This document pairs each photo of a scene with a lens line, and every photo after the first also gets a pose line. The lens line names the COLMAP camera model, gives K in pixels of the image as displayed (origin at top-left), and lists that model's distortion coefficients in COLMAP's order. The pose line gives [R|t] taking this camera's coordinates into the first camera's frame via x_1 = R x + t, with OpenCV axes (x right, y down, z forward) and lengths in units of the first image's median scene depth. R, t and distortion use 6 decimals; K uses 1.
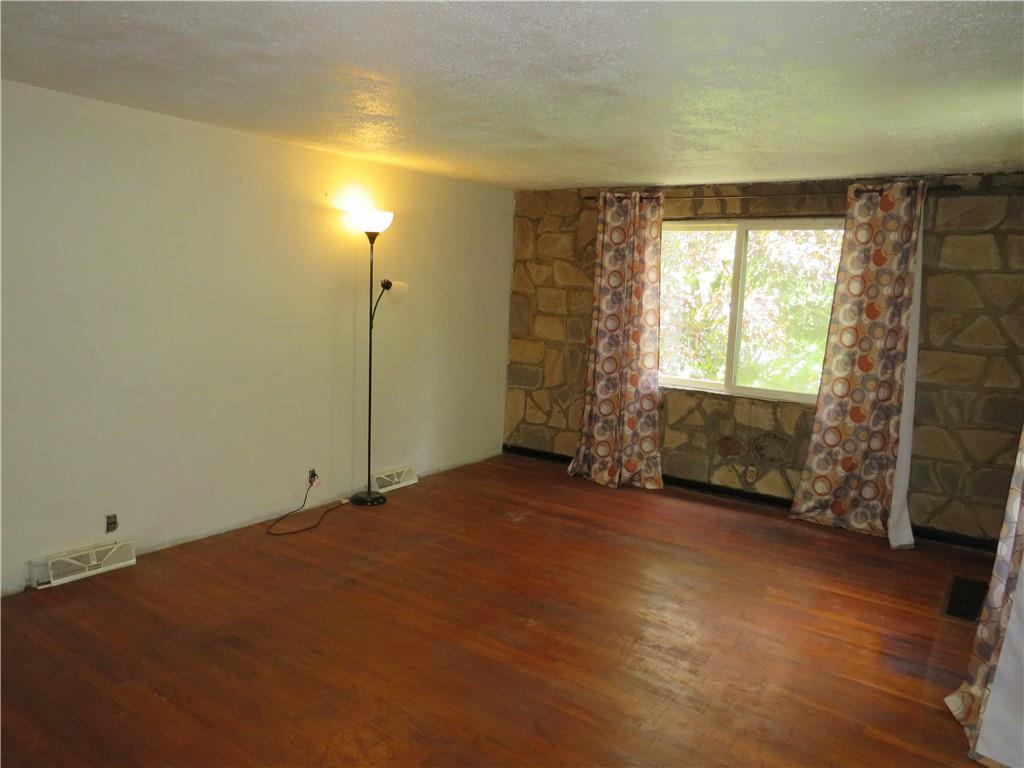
lens RADIAL K [[713.7, 0, 507.8], [0, 713.7, 384.2], [0, 0, 1]] dist [-0.036283, 0.006413]
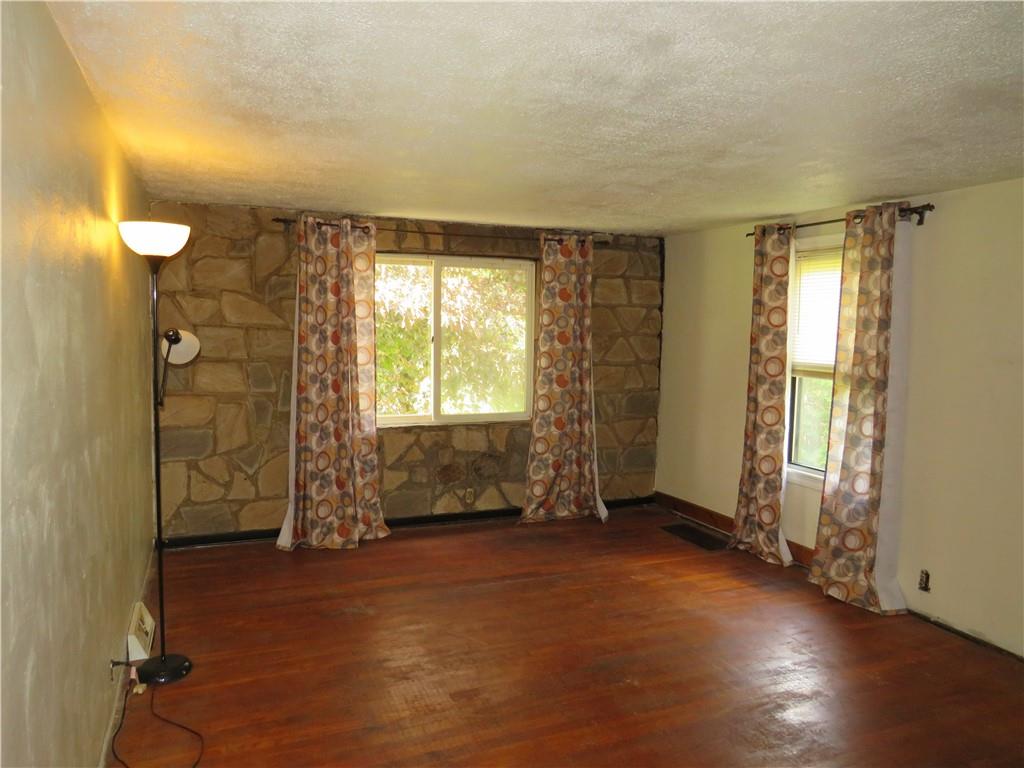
lens RADIAL K [[713.7, 0, 507.8], [0, 713.7, 384.2], [0, 0, 1]] dist [-0.036283, 0.006413]
pose [[0.535405, -0.104610, 0.838092, -0.499658], [0.122295, 0.991445, 0.045624, -0.079386], [-0.835695, 0.078067, 0.543617, 0.355503]]
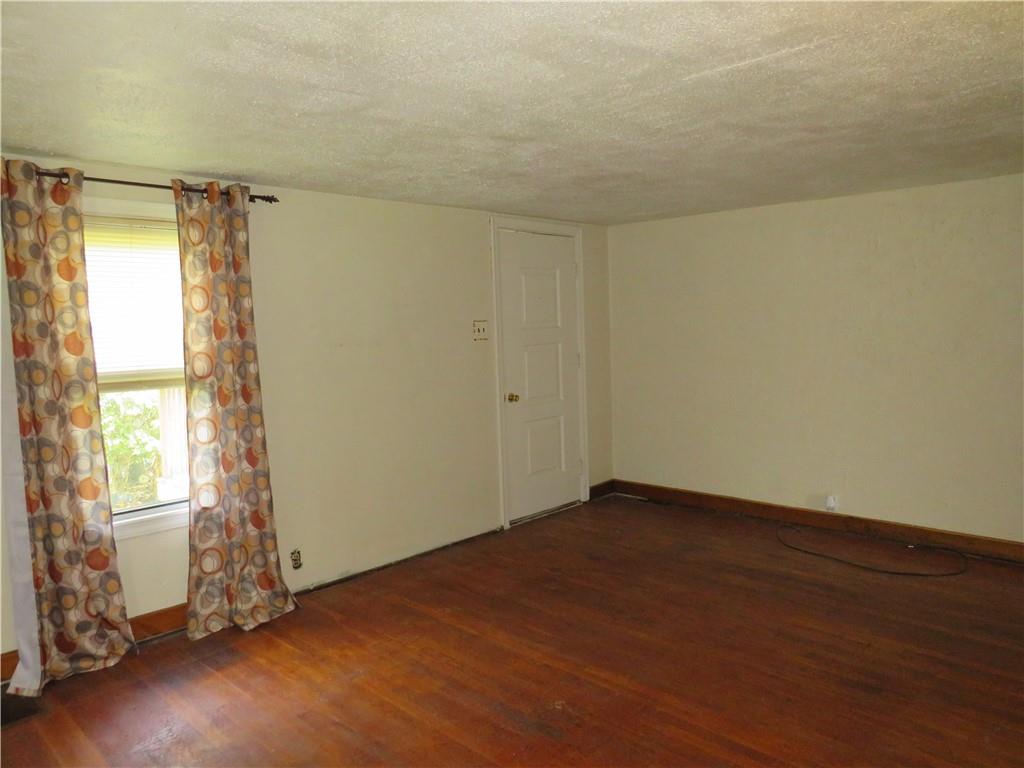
lens RADIAL K [[713.7, 0, 507.8], [0, 713.7, 384.2], [0, 0, 1]] dist [-0.036283, 0.006413]
pose [[-0.988042, -0.031626, 0.150904, -0.014979], [0.004577, 0.972289, 0.233738, -0.155836], [-0.154114, 0.231634, -0.960518, 1.069133]]
